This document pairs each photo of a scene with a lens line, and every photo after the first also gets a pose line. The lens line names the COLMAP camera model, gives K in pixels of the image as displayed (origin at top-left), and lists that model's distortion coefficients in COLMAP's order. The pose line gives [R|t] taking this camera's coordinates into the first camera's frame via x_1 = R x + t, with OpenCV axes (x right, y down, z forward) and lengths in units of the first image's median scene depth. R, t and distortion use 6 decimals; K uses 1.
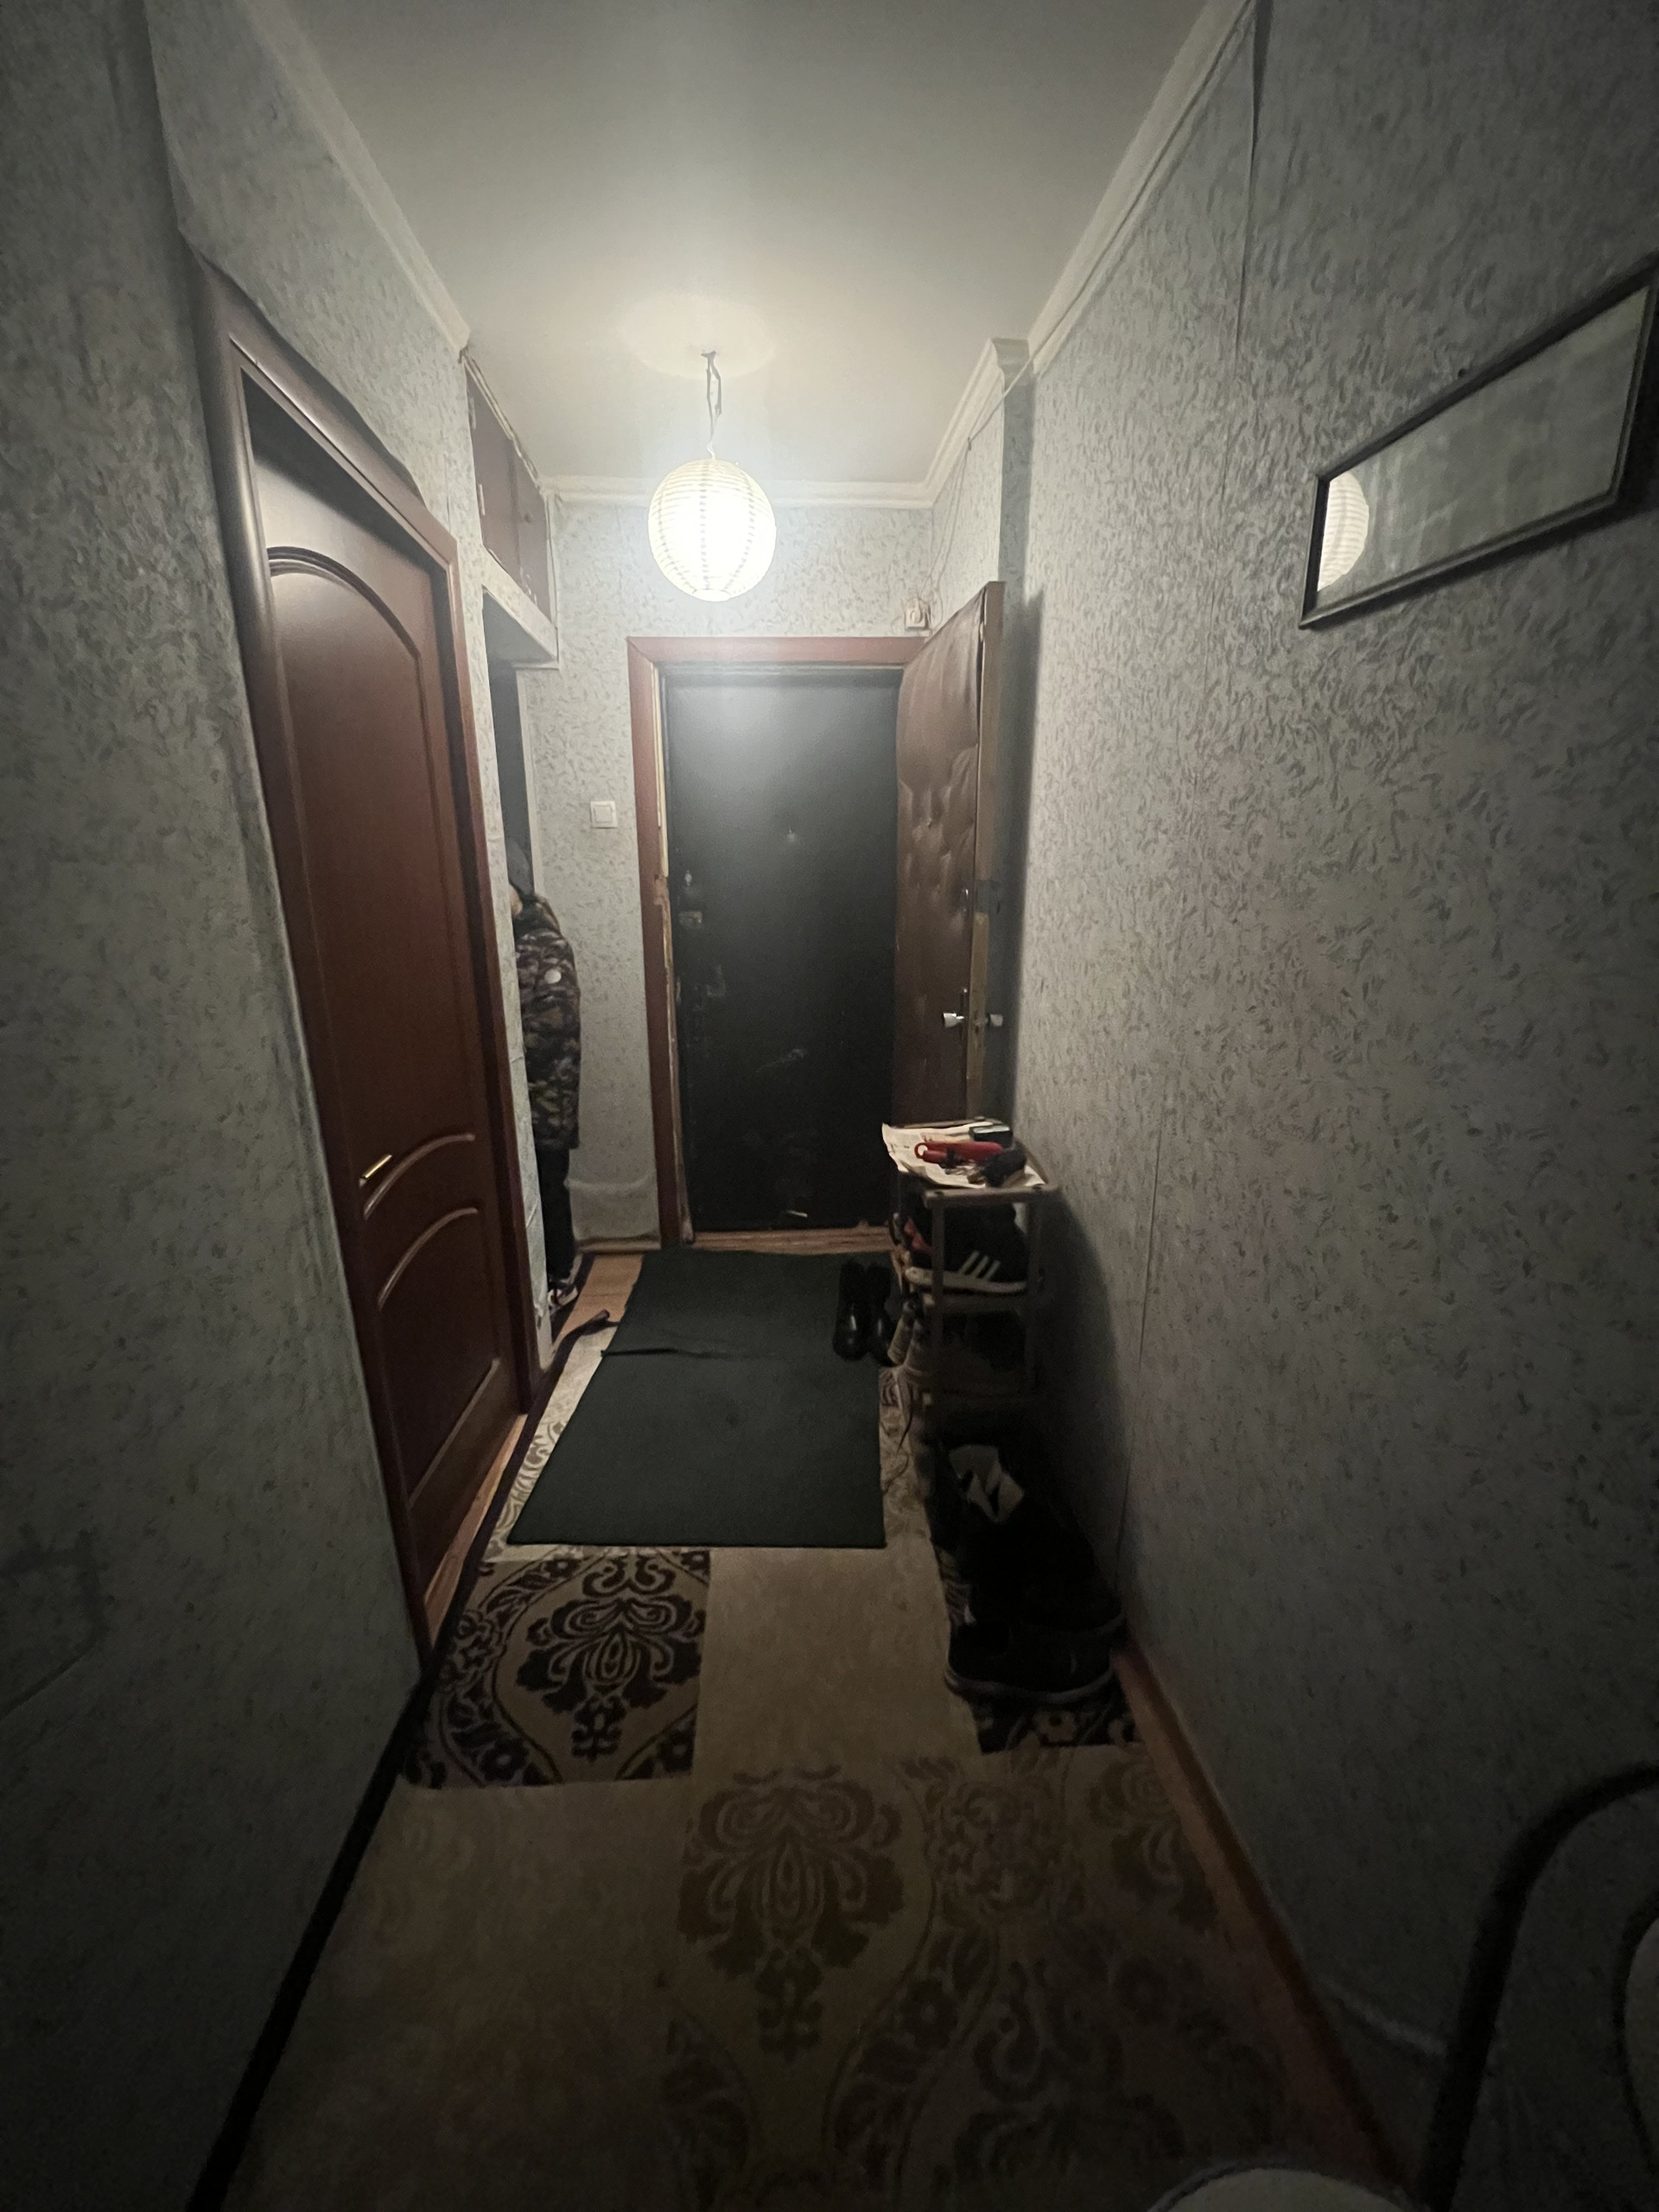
lens RADIAL K [[877.7, 0, 826.7], [0, 877.7, 1096.0], [0, 0, 1]] dist [-0.003445, 0.000578]
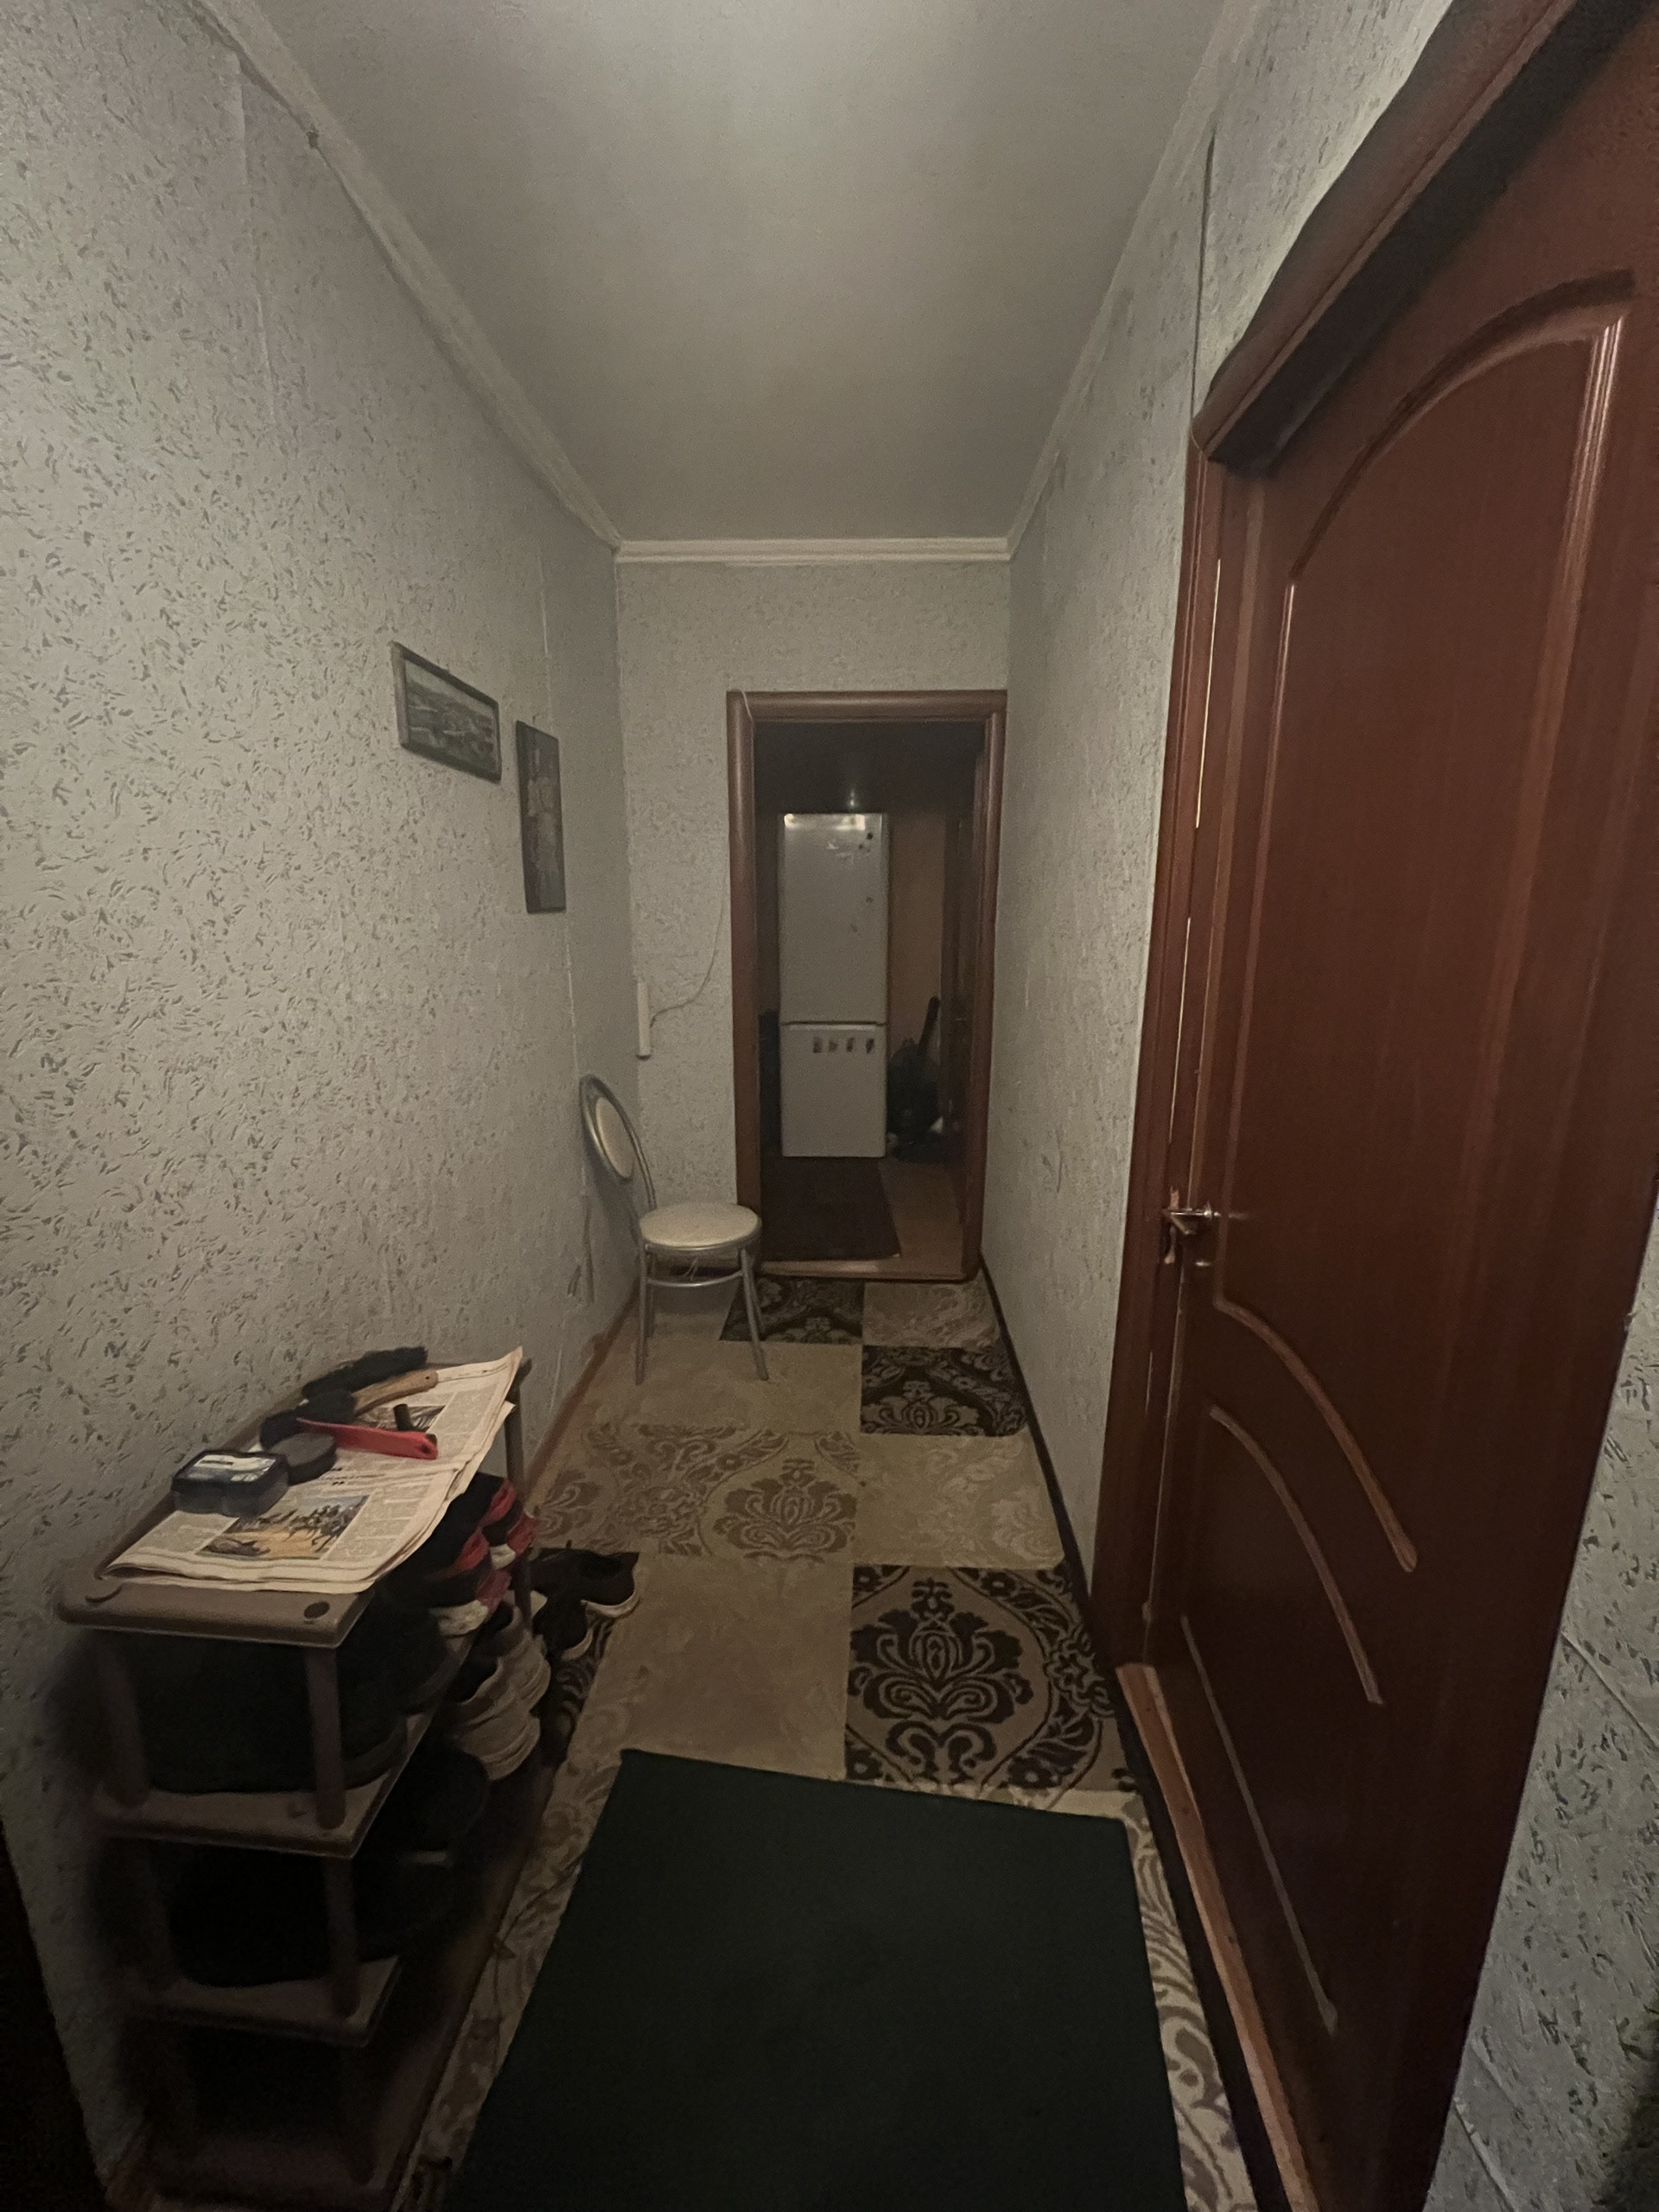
lens RADIAL K [[877.7, 0, 821.5], [0, 877.7, 1102.0], [0, 0, 1]] dist [-0.003445, 0.000578]
pose [[-0.991655, -0.028200, 0.125800, -0.214816], [0.034548, 0.881968, 0.470042, -0.415980], [-0.124207, 0.470465, -0.873633, 1.560375]]
